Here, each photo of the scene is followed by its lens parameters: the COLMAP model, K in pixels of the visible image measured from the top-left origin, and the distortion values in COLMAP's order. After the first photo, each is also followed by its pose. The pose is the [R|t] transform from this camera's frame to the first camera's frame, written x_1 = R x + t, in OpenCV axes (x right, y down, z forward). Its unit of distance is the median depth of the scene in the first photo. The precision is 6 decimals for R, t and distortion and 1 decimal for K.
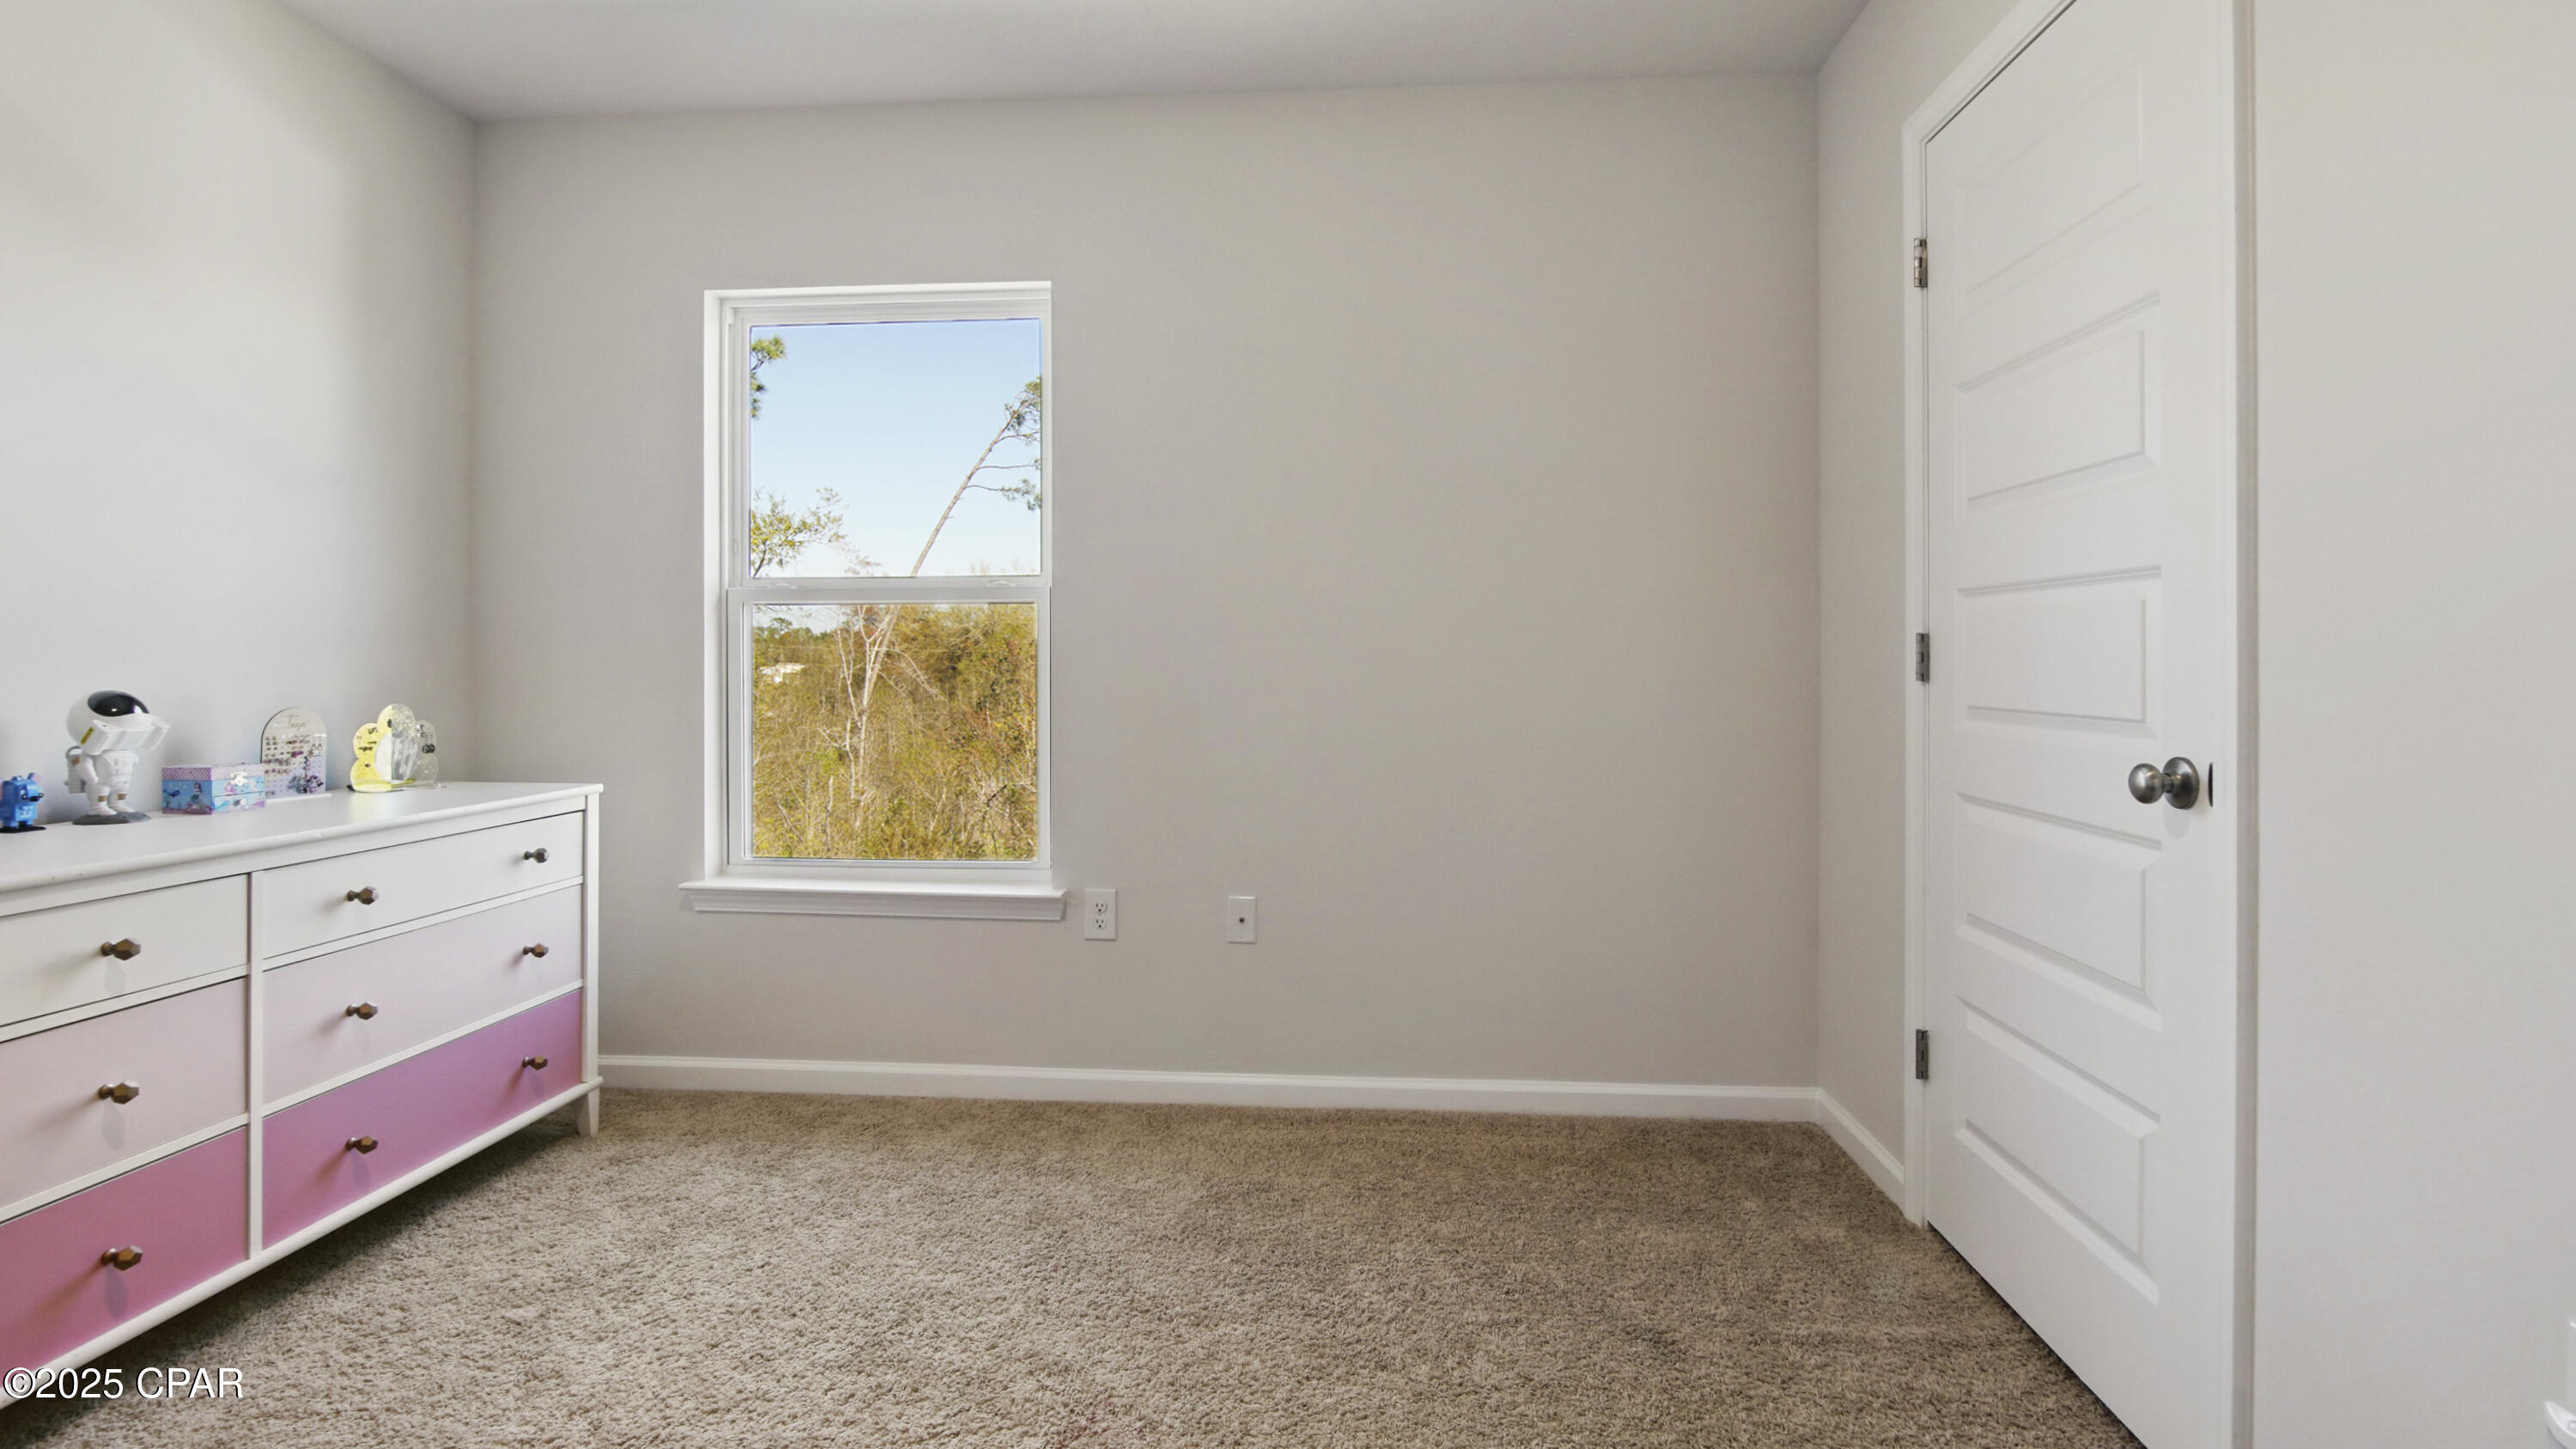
lens RADIAL K [[1253.1, 0, 1293.4], [0, 1253.1, 666.0], [0, 0, 1]] dist [-0.006142, -0.001756]
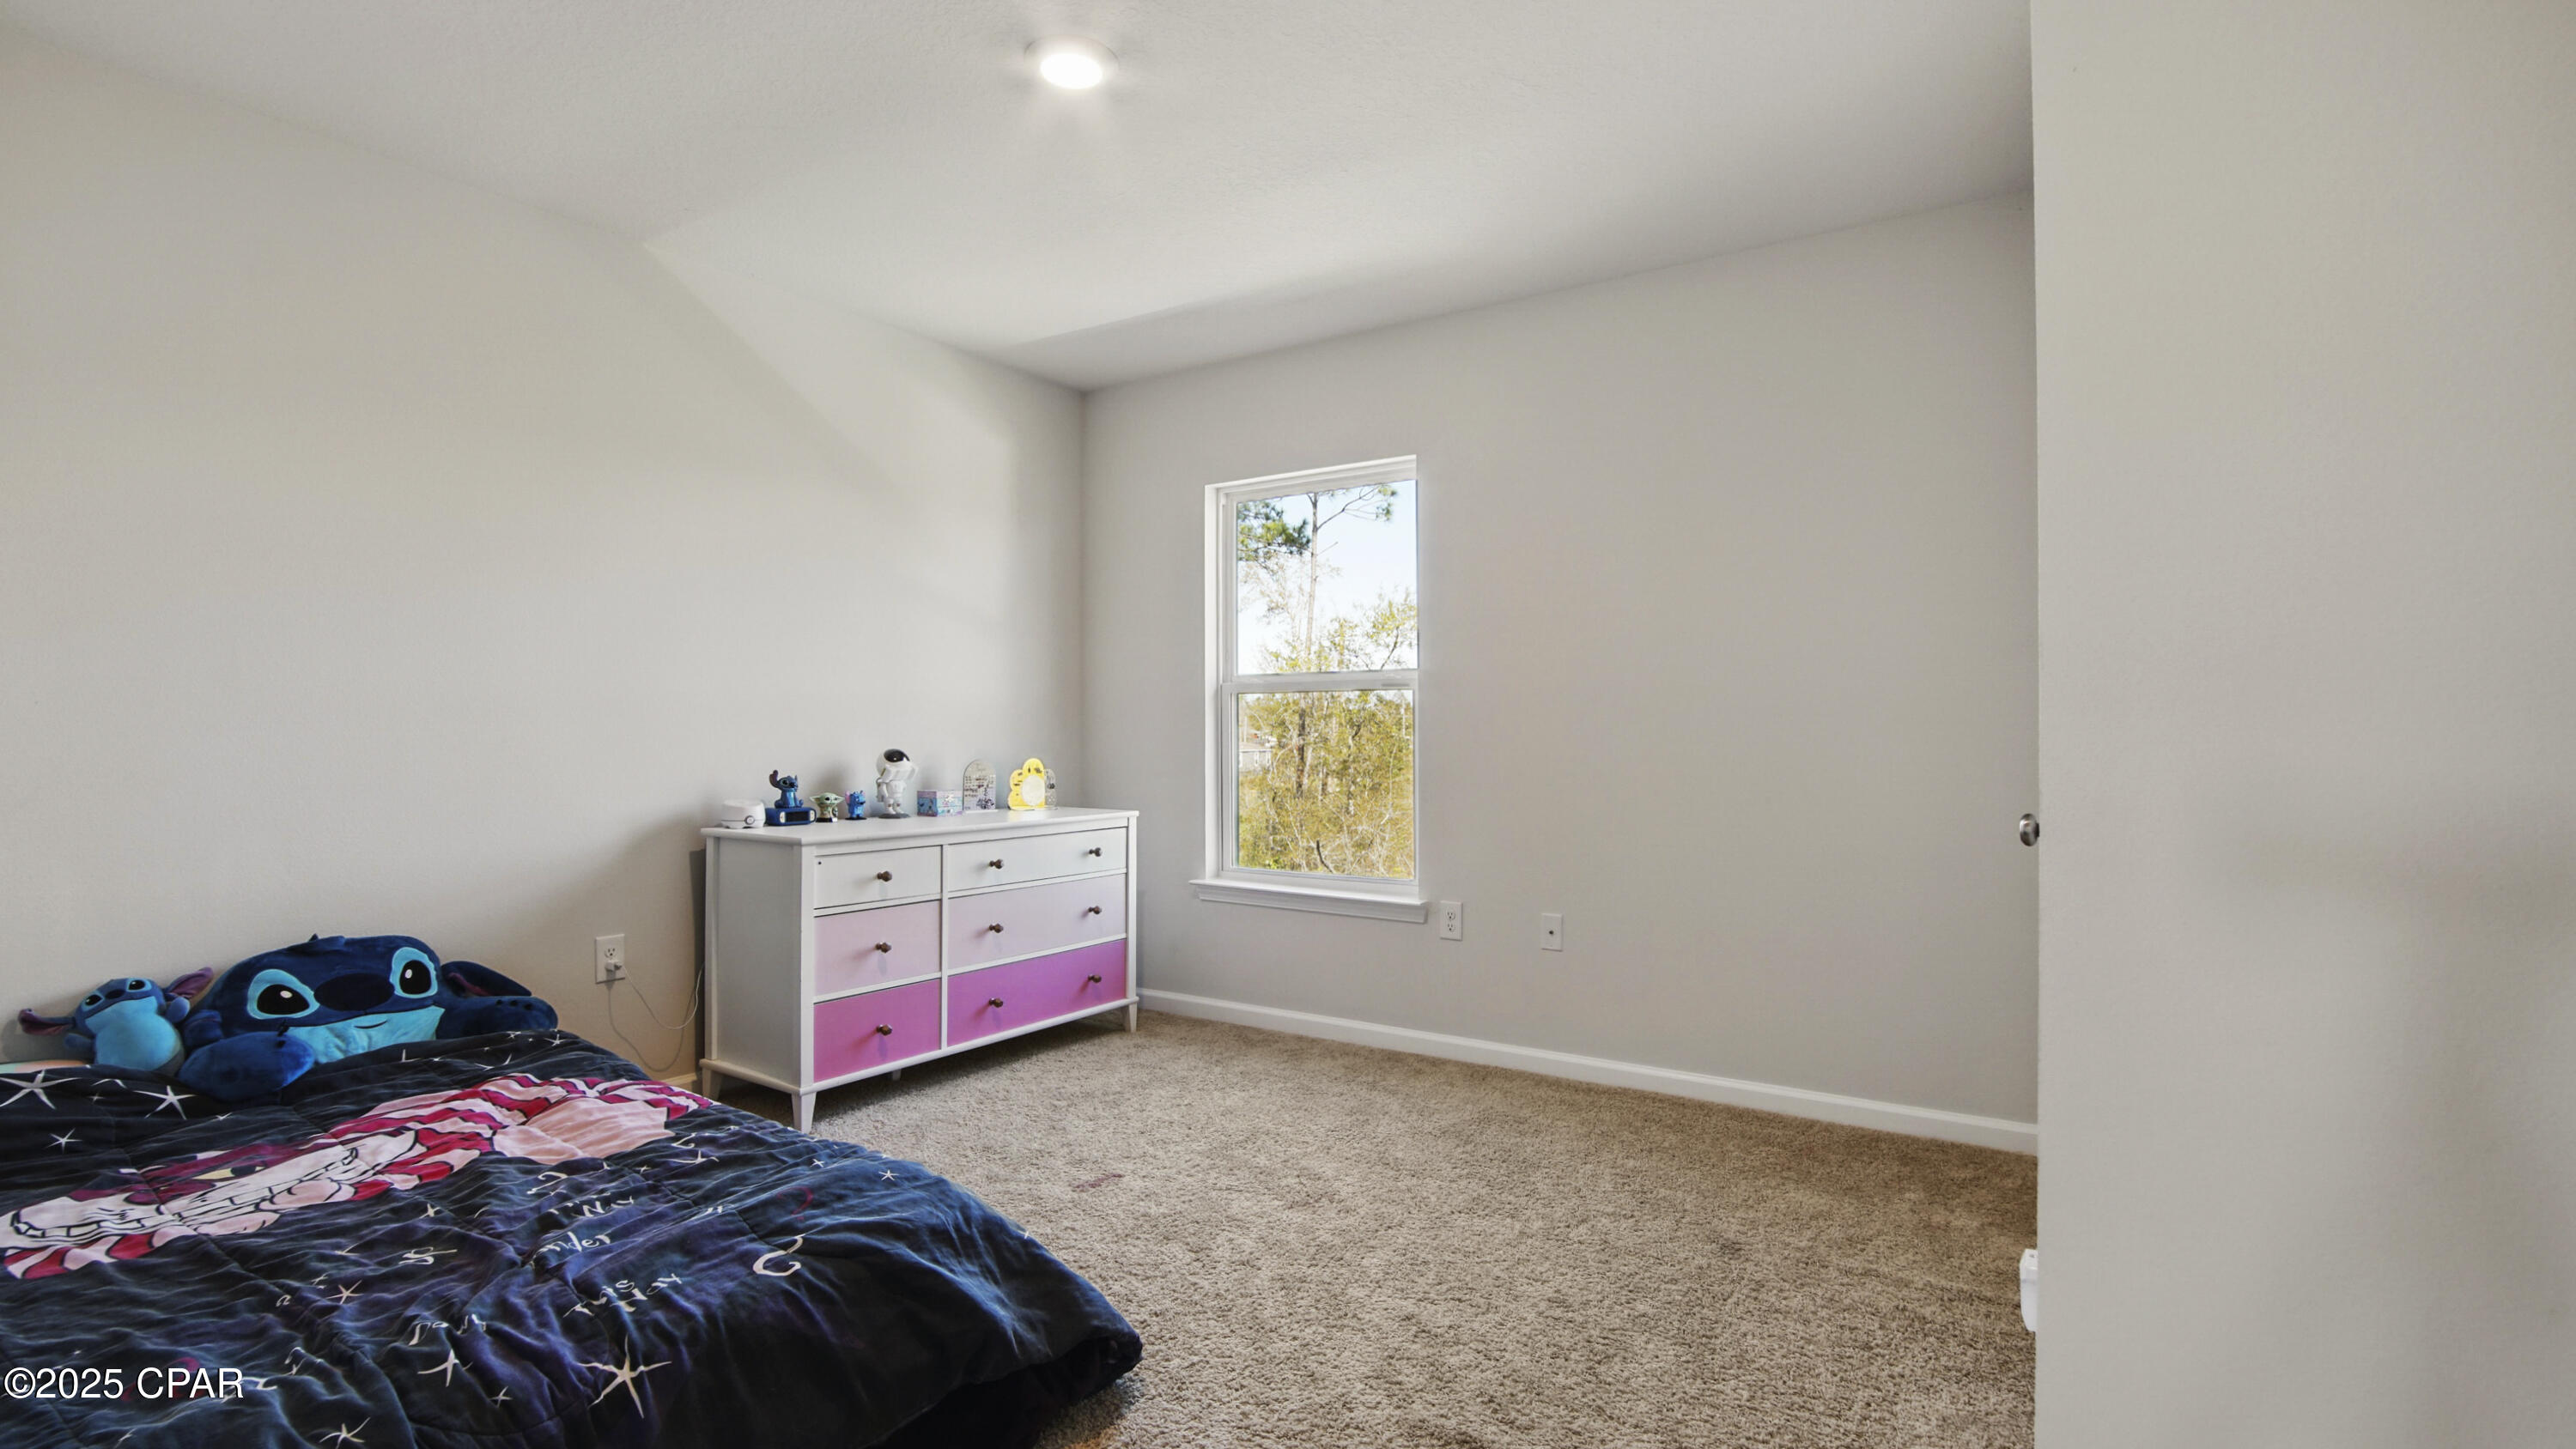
lens RADIAL K [[1177.2, 0, 1276.2], [0, 1177.2, 736.6], [0, 0, 1]] dist [0.001548, 0.000141]
pose [[0.876573, 0.001622, -0.481266, 0.356619], [-0.001095, 0.999998, 0.001375, -0.001715], [0.481268, -0.000678, 0.876573, -0.247143]]
